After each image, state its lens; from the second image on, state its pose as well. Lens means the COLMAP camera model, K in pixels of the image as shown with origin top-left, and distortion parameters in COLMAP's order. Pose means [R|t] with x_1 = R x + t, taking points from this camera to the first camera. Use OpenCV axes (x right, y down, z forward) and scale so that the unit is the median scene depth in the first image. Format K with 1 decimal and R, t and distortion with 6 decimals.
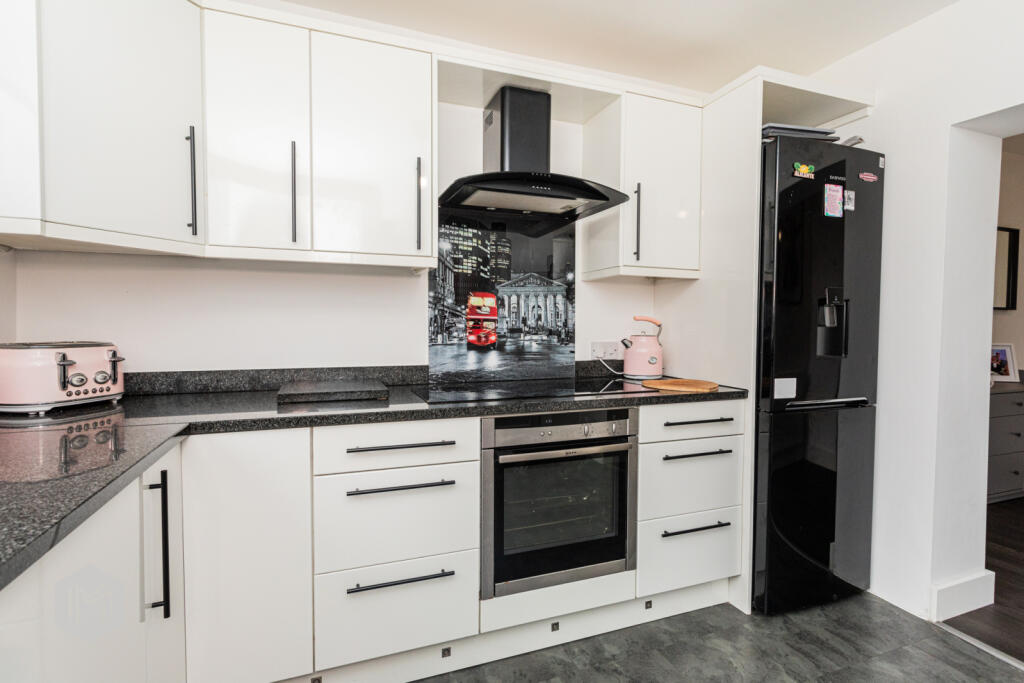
lens RADIAL K [[486.0, 0, 518.2], [0, 486.0, 341.2], [0, 0, 1]] dist [0.001265, 0.001175]
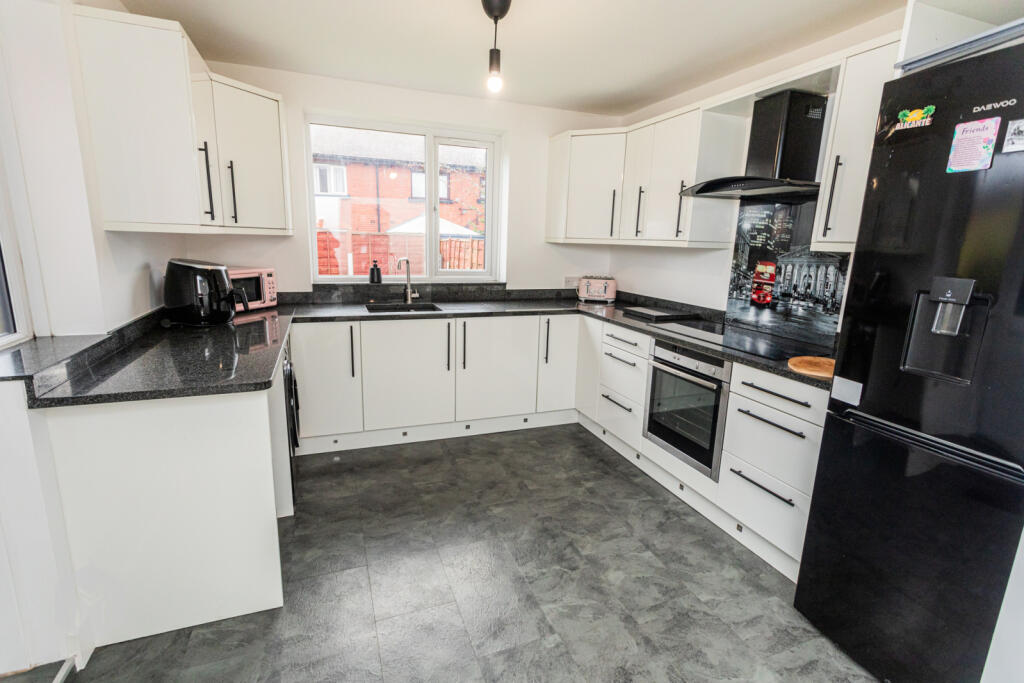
lens RADIAL K [[486.0, 0, 518.2], [0, 486.0, 341.2], [0, 0, 1]] dist [0.001265, 0.001175]
pose [[0.009989, 0.200599, -0.979622, 1.194326], [-0.067355, 0.977581, 0.199495, -0.106443], [0.997679, 0.063990, 0.023277, 0.341536]]
